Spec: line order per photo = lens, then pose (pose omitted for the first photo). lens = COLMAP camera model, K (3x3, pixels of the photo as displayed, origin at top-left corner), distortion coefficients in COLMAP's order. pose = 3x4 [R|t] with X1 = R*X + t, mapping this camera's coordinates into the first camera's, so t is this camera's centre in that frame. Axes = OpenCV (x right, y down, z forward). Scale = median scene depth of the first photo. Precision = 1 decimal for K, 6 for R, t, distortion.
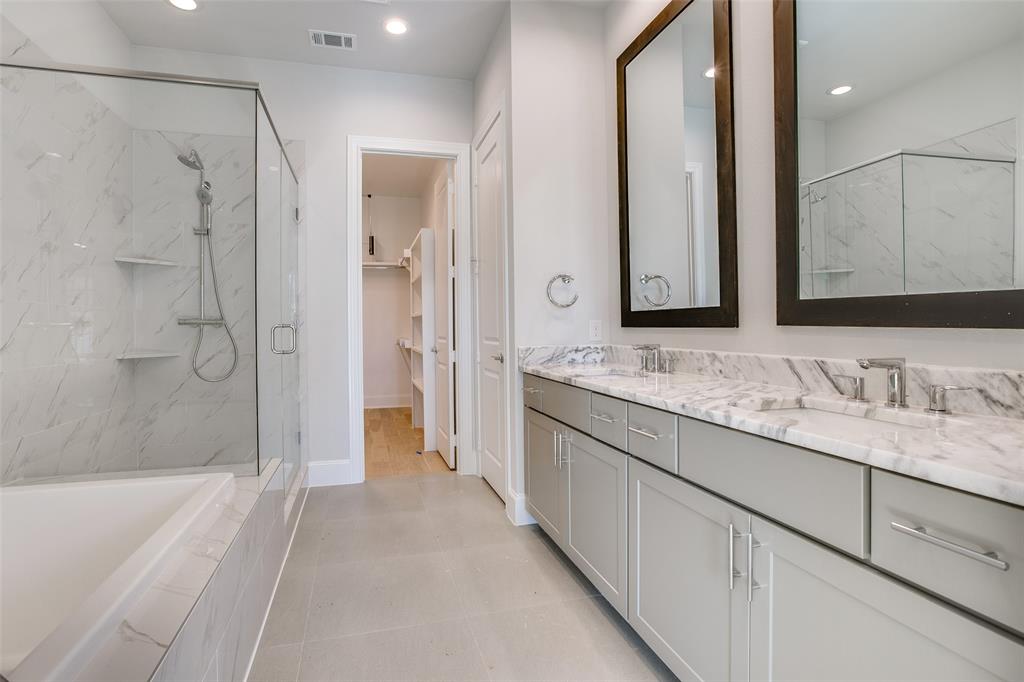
lens RADIAL K [[549.1, 0, 512.0], [0, 549.1, 341.0], [0, 0, 1]] dist [-0.000865, 0.000013]
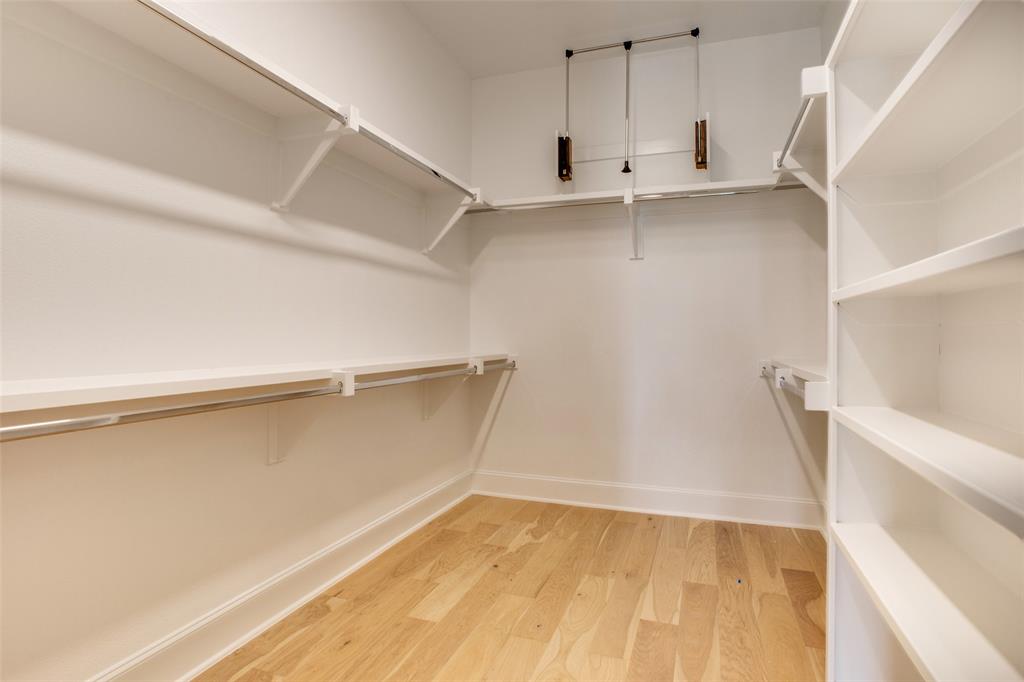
lens RADIAL K [[549.1, 0, 512.0], [0, 549.1, 341.0], [0, 0, 1]] dist [-0.000865, 0.000013]
pose [[0.822637, 0.007048, -0.568523, -0.138359], [-0.006739, 0.999974, 0.002645, -0.020798], [0.568527, 0.001655, 0.822663, 0.592326]]
